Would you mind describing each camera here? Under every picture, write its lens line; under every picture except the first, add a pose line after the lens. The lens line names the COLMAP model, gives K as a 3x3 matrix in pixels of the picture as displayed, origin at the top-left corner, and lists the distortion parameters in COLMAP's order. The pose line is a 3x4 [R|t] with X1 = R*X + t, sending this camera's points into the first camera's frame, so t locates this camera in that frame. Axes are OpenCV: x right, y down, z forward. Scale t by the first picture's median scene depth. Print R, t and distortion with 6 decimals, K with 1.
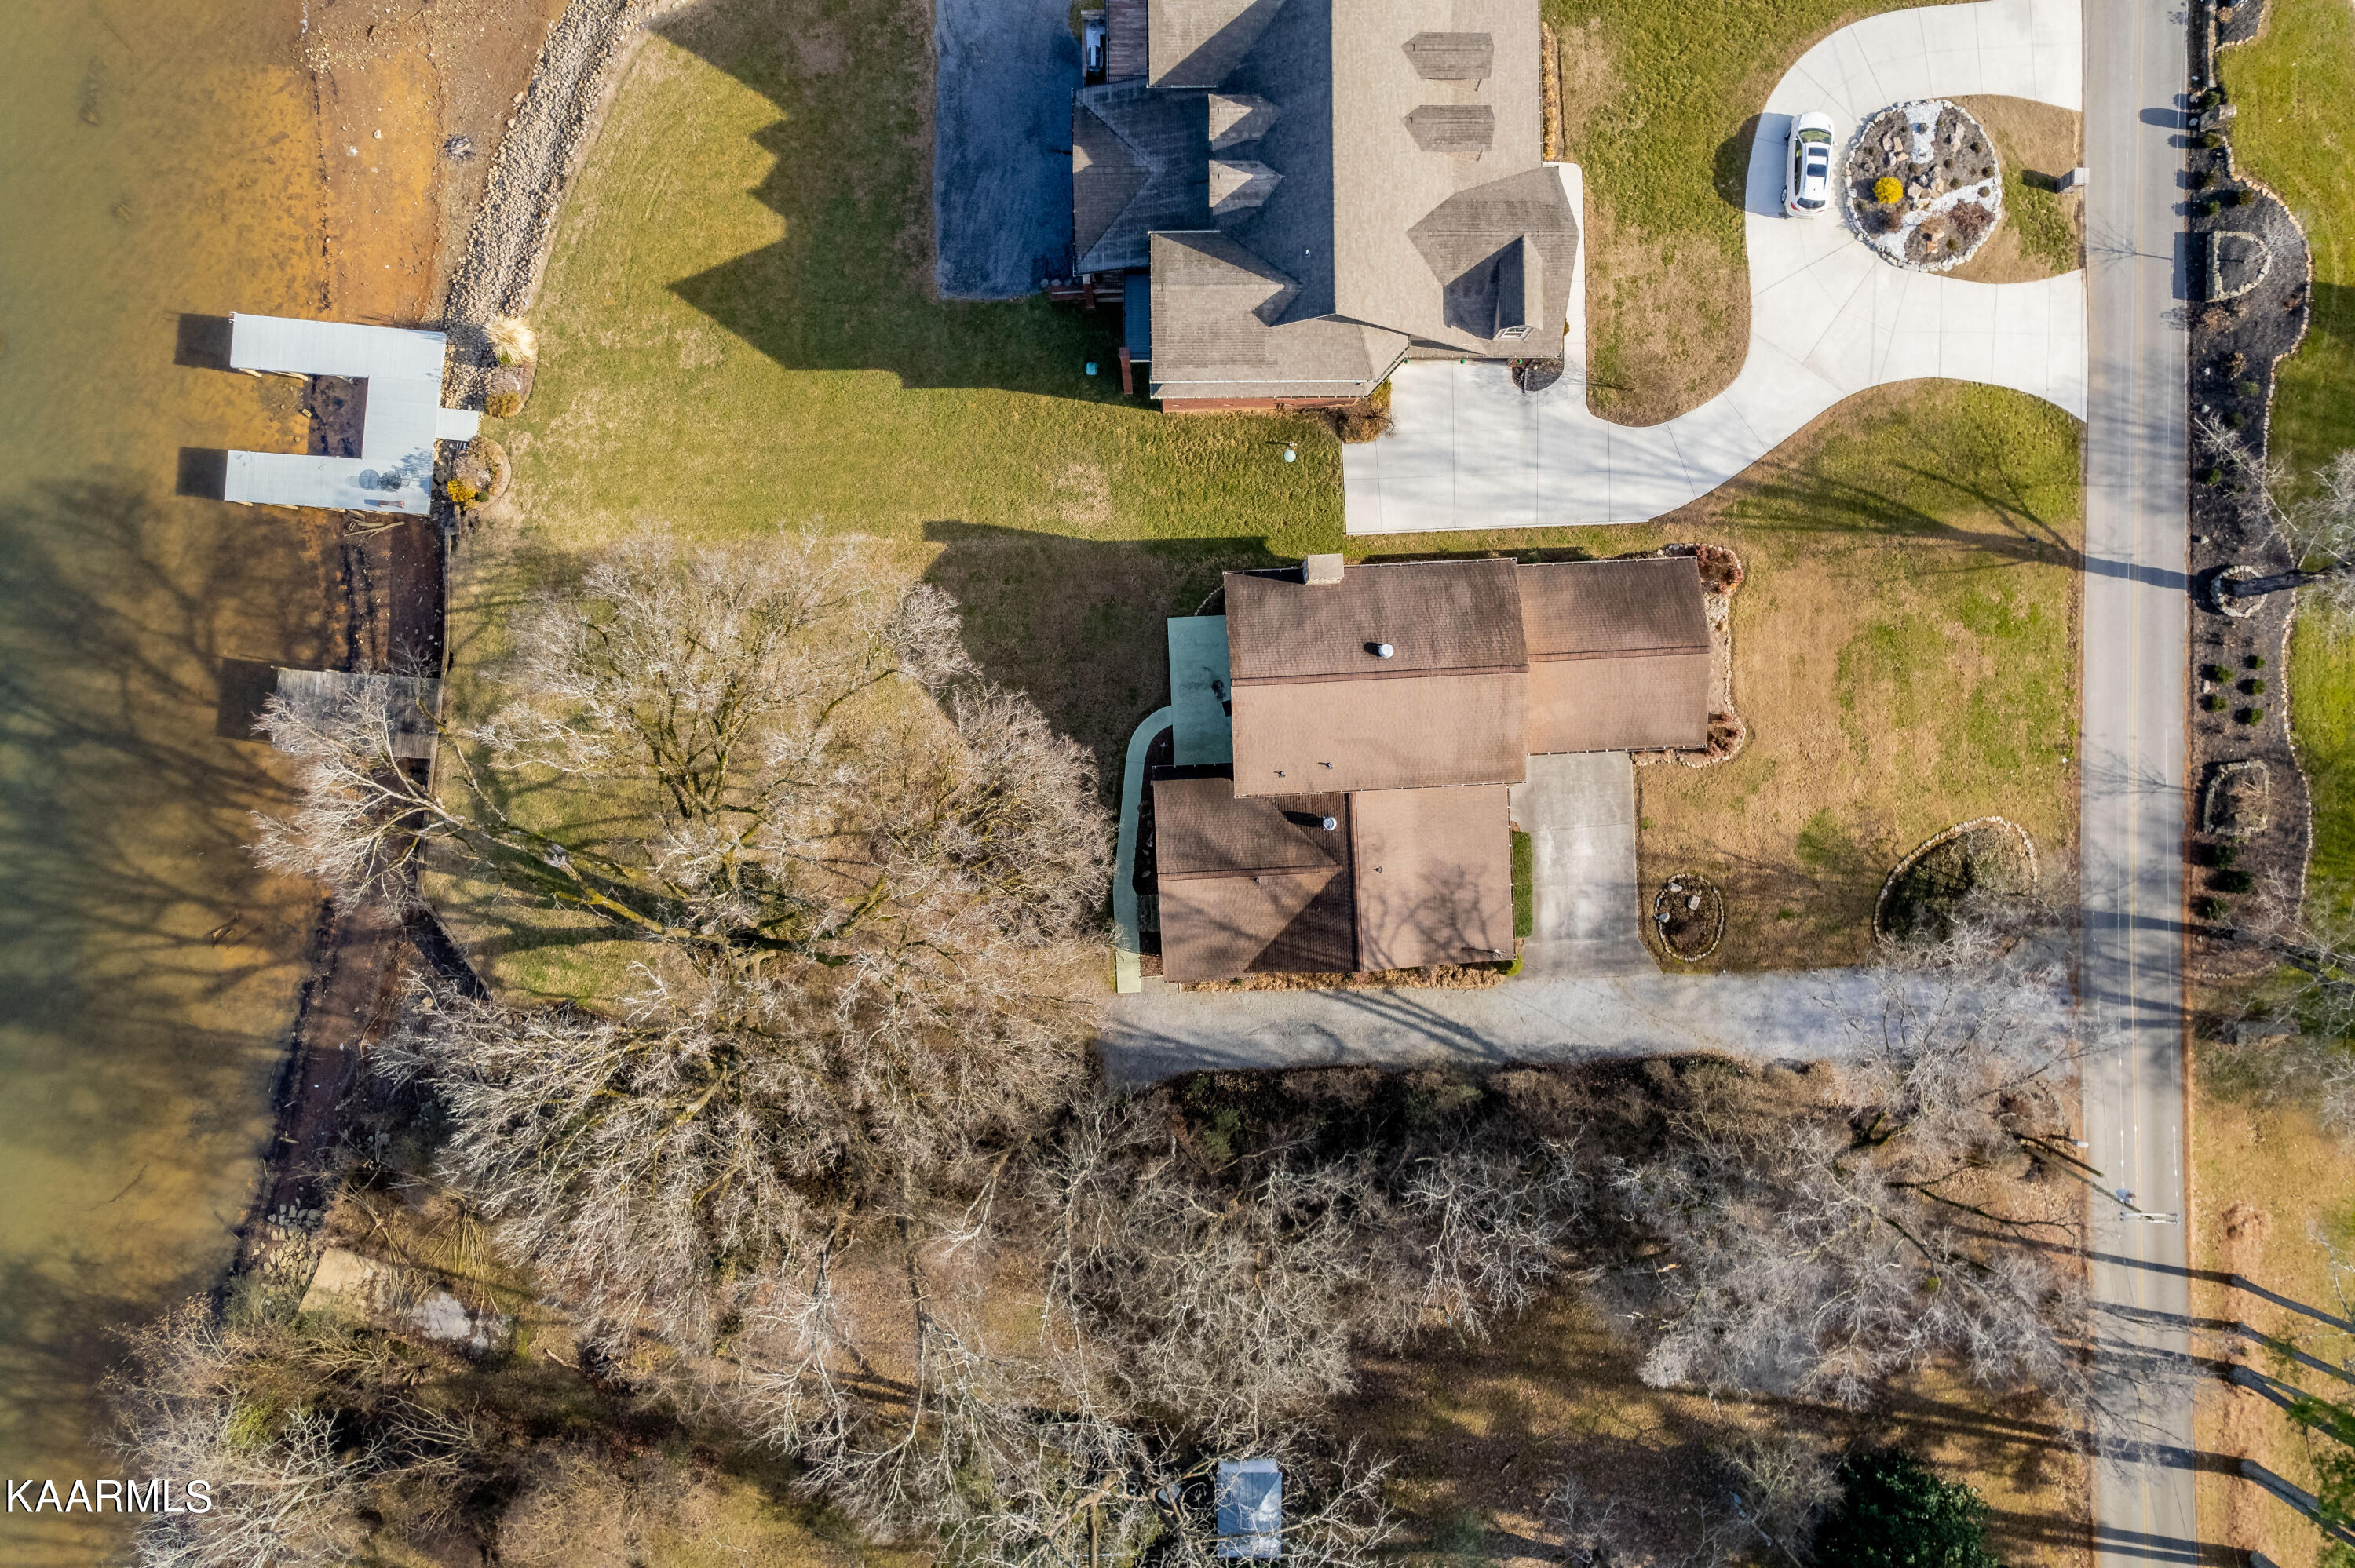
lens RADIAL K [[1514.4, 0, 1163.8], [0, 1514.4, 803.8], [0, 0, 1]] dist [-0.078074, 0.070536]
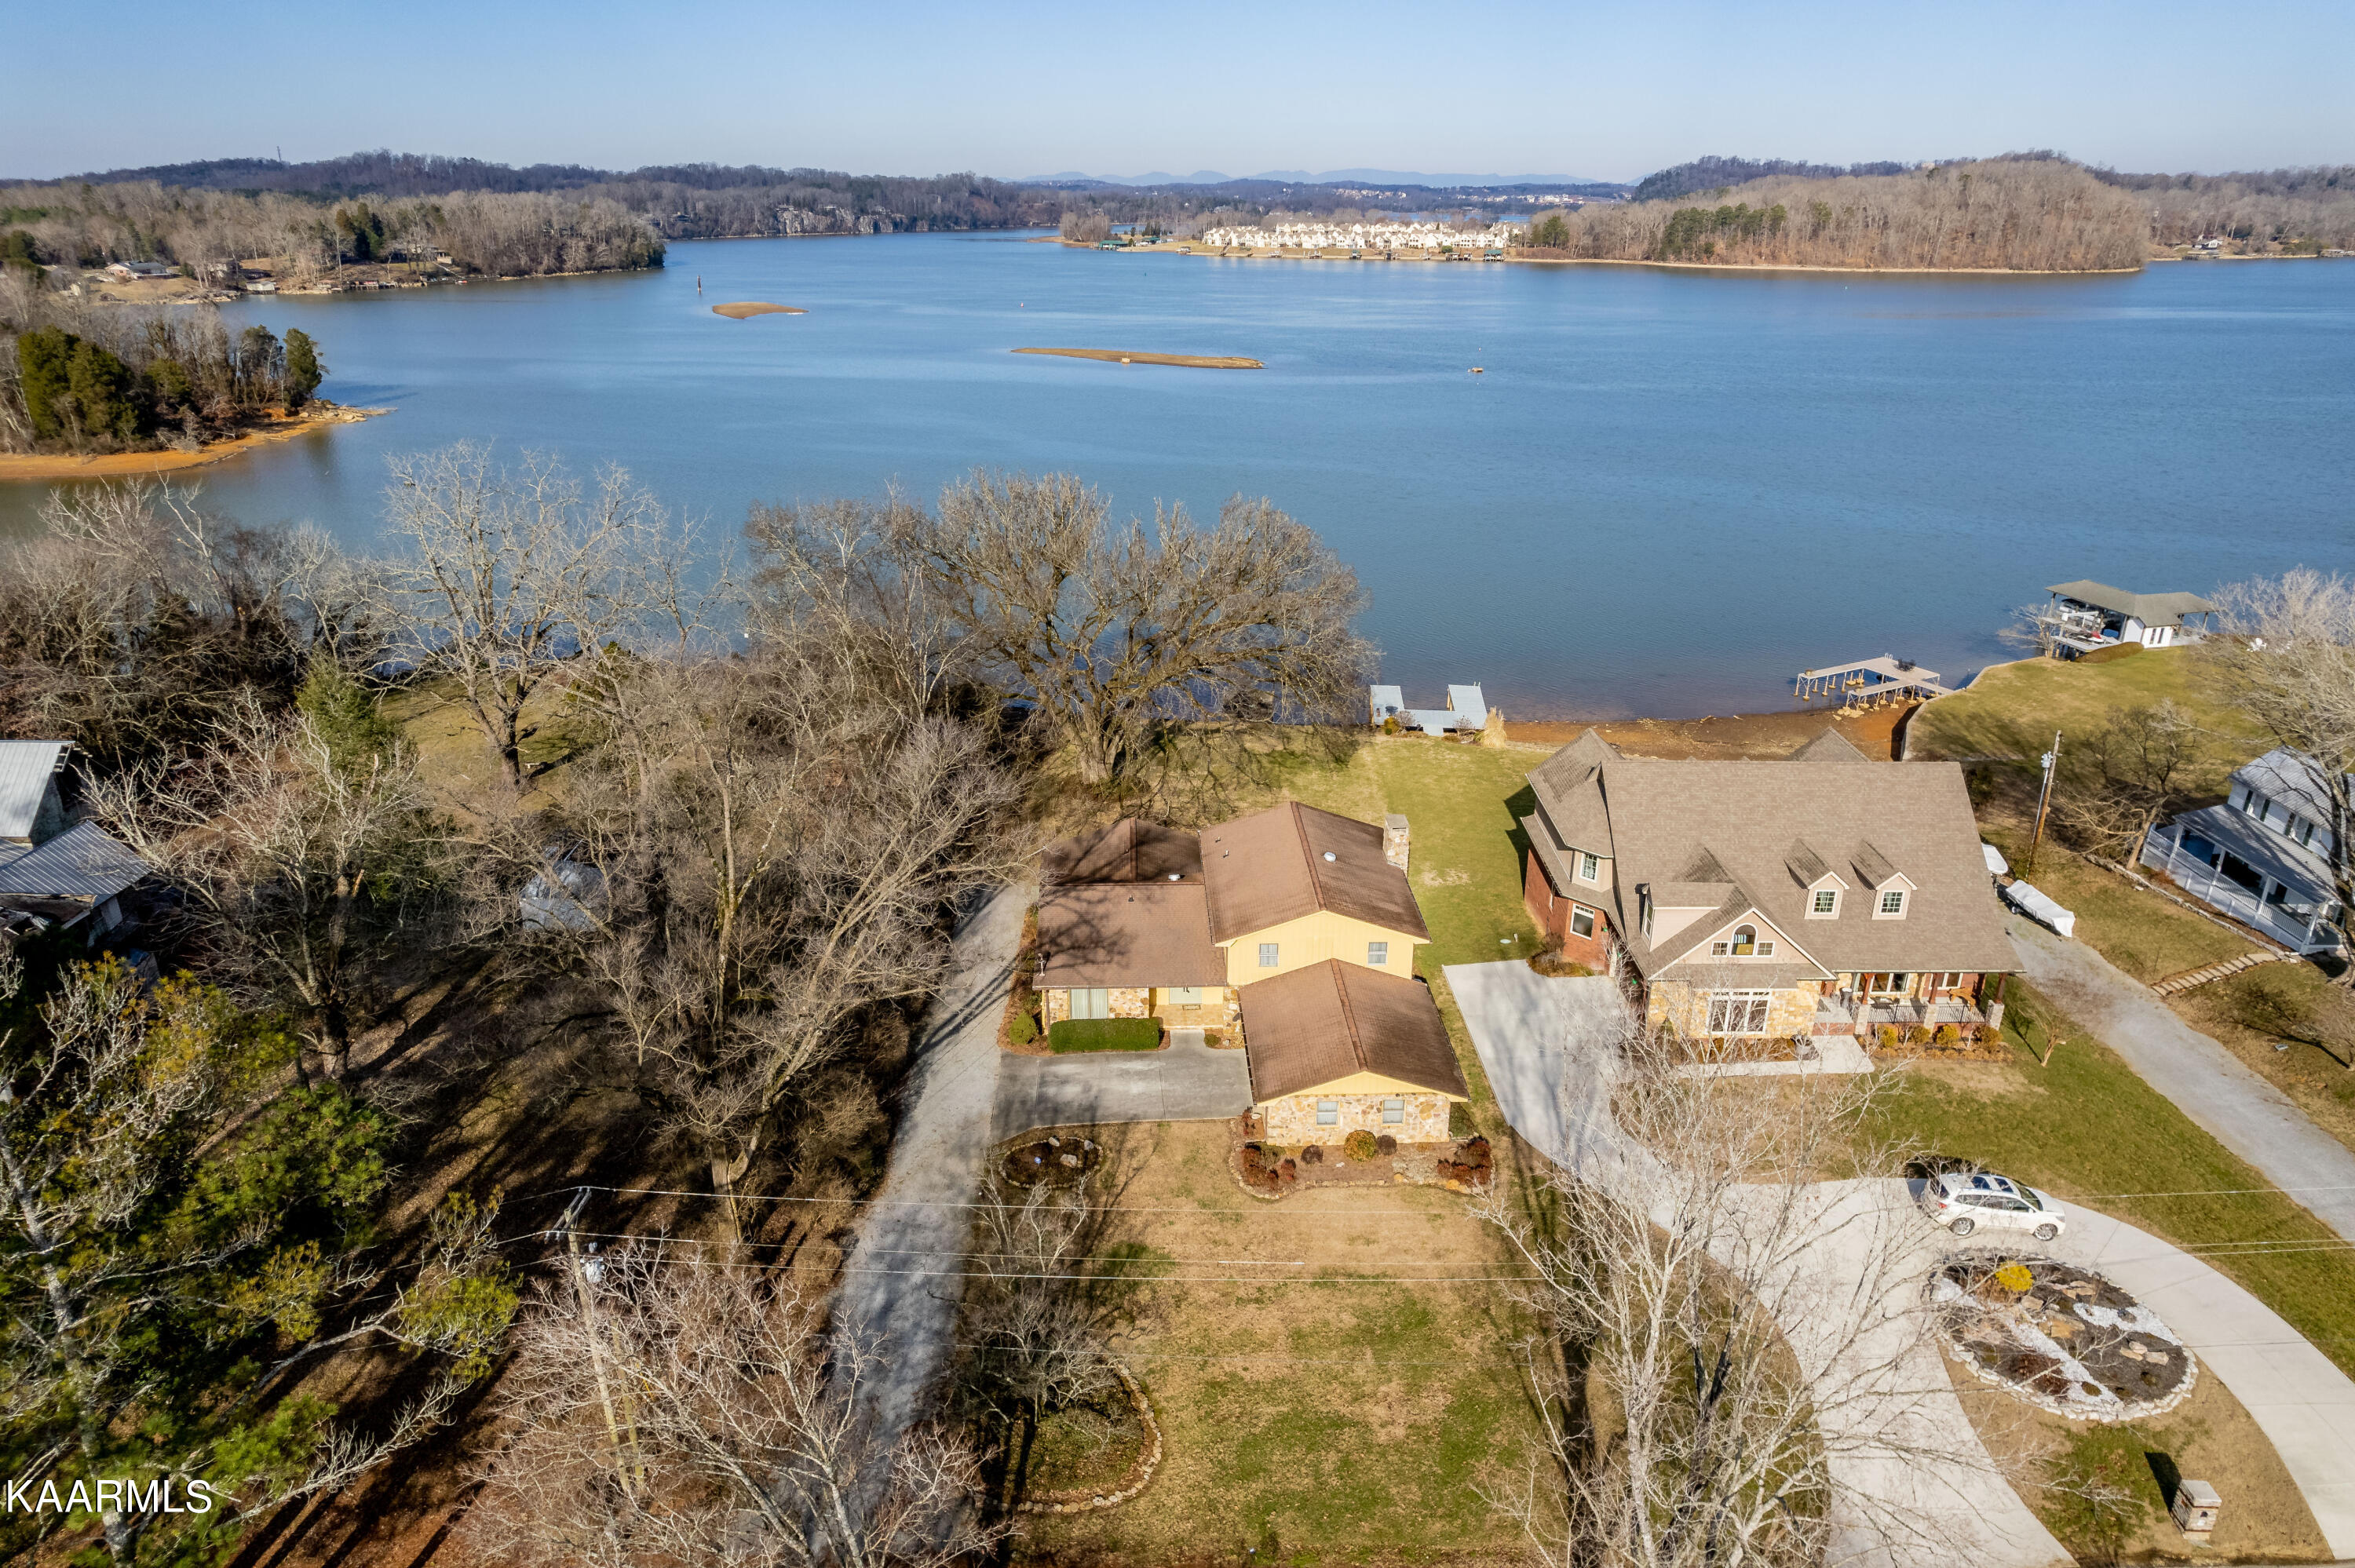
lens RADIAL K [[1514.4, 0, 1177.6], [0, 1514.4, 797.9], [0, 0, 1]] dist [-0.078074, 0.070536]
pose [[-0.013990, 0.361351, -0.932325, 1.063195], [-0.999700, -0.023814, 0.005771, 0.004222], [-0.020118, 0.932126, 0.361576, 0.502379]]
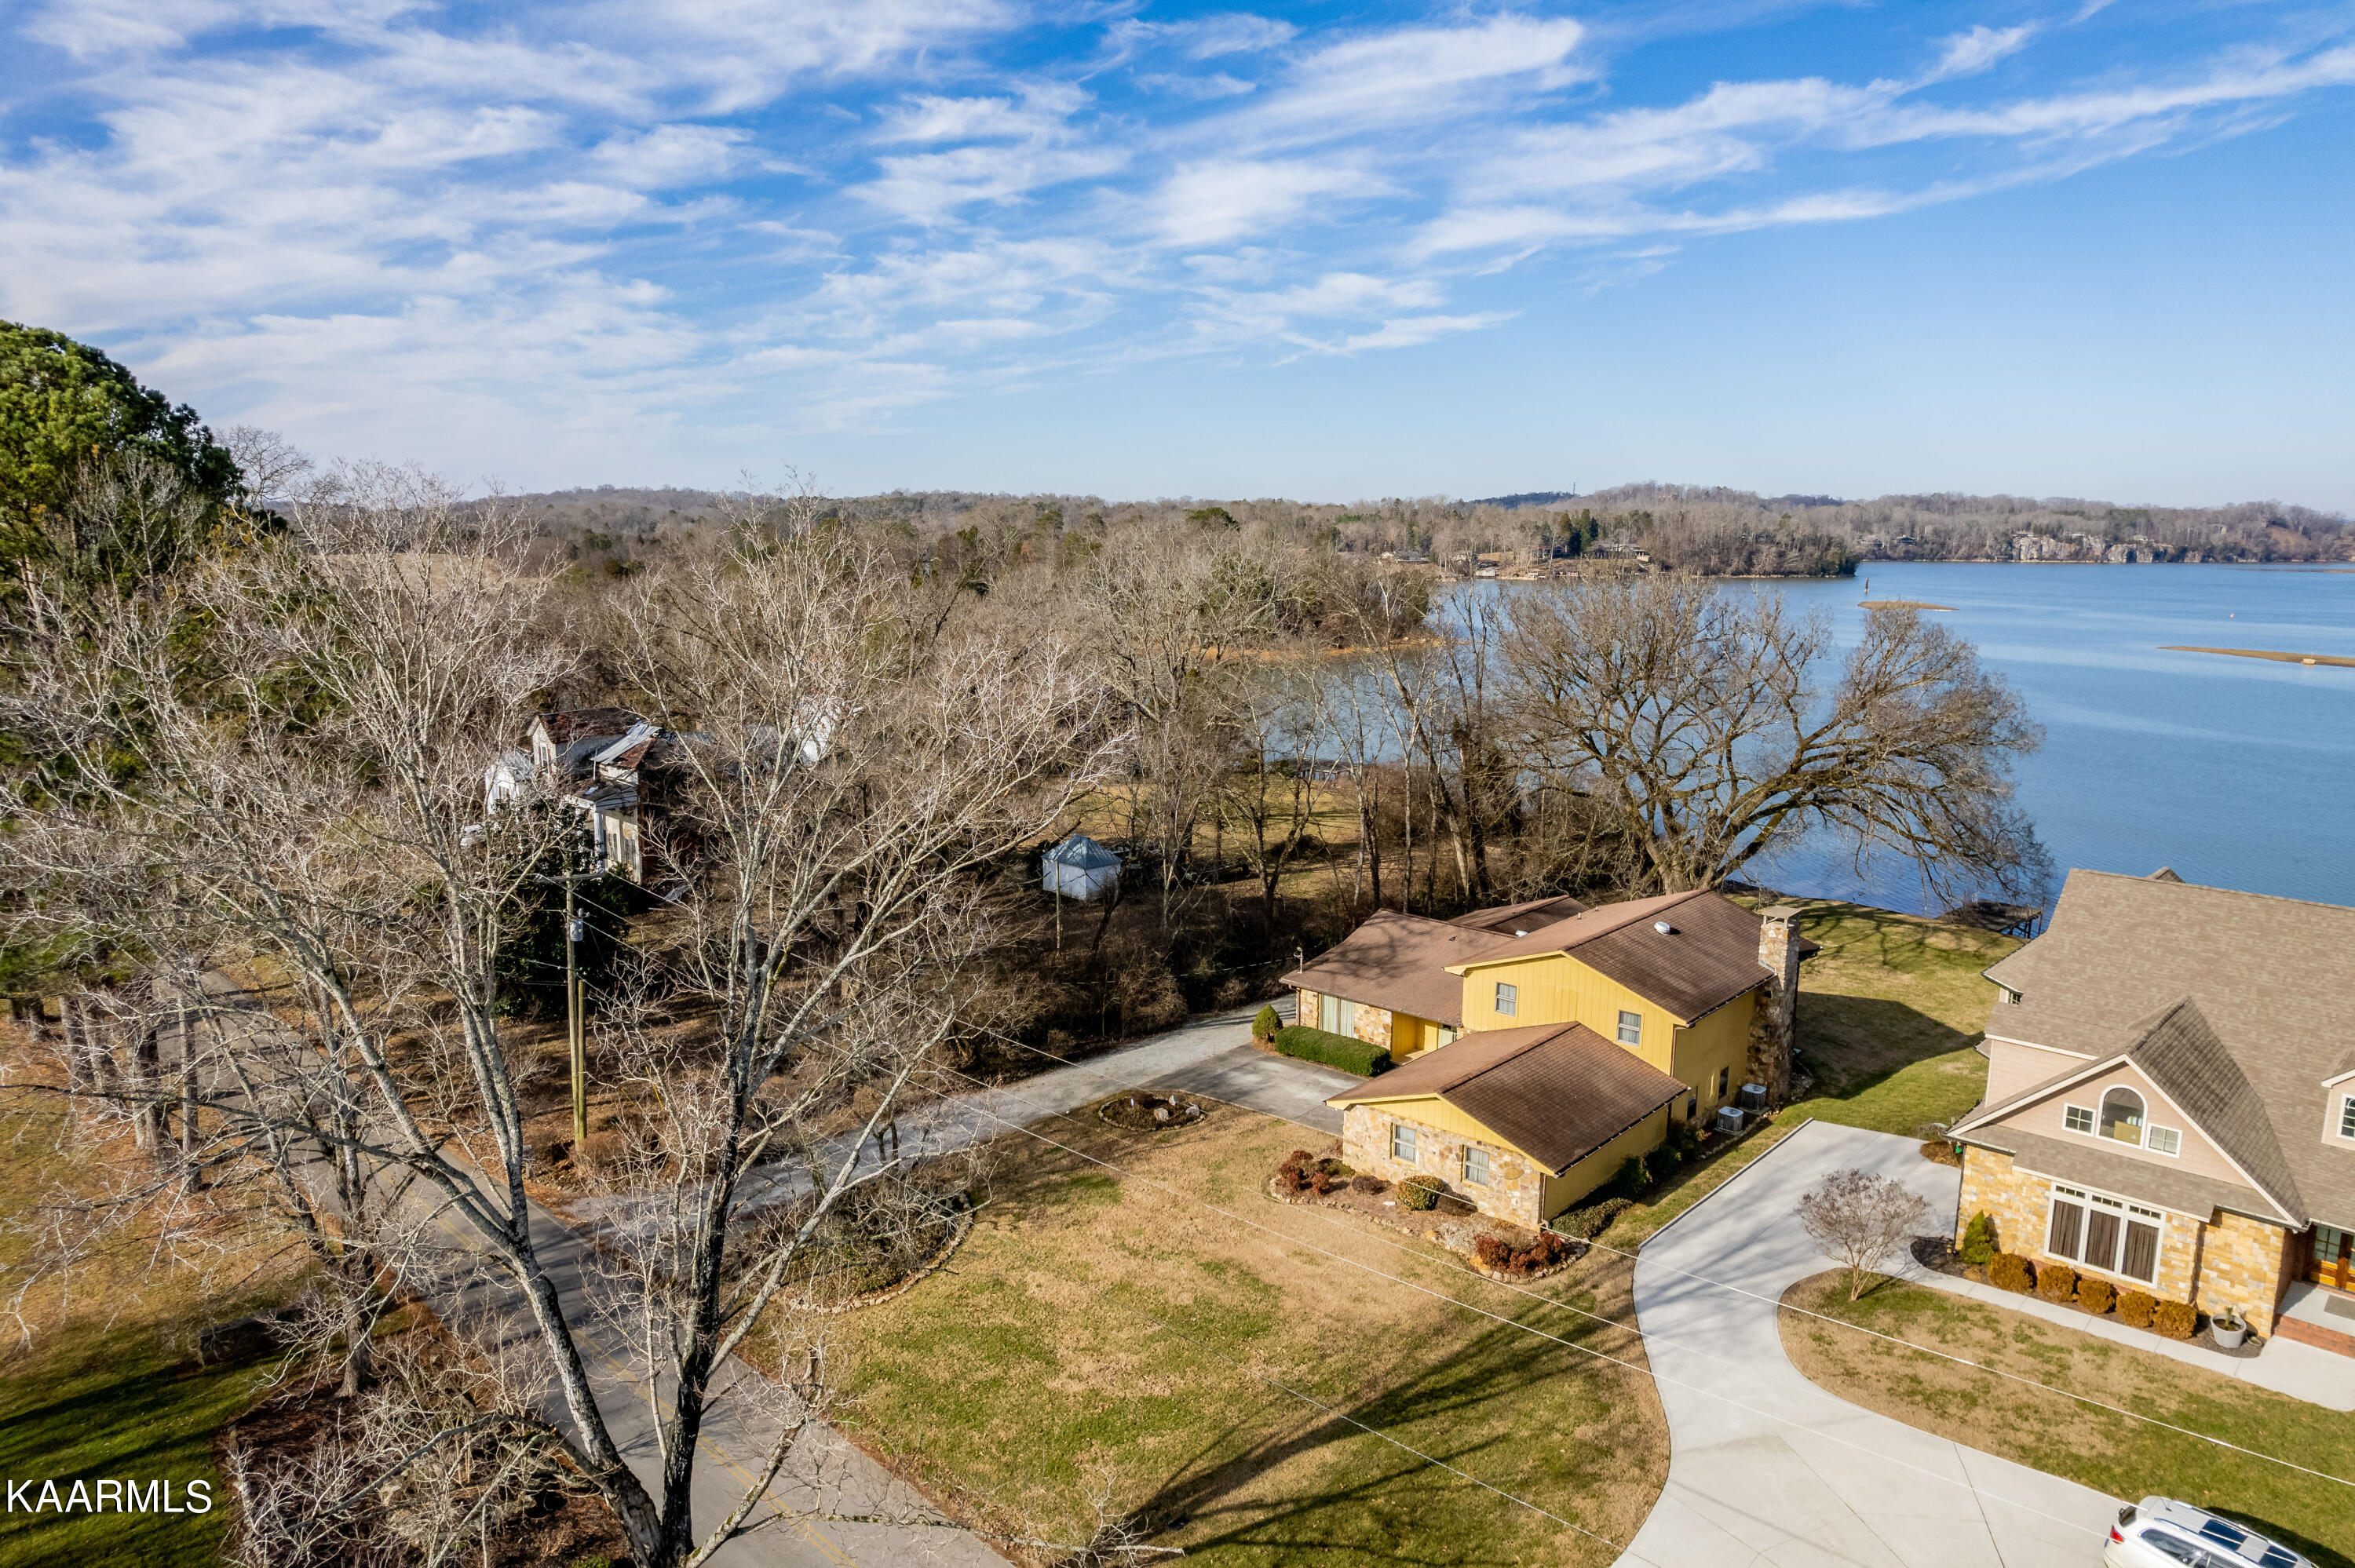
lens RADIAL K [[1514.4, 0, 1181.6], [0, 1514.4, 791.0], [0, 0, 1]] dist [-0.078074, 0.070536]
pose [[-0.706172, 0.104831, -0.700237, 0.872932], [-0.707558, -0.140972, 0.692451, -0.457282], [-0.026124, 0.984448, 0.173724, 0.696251]]
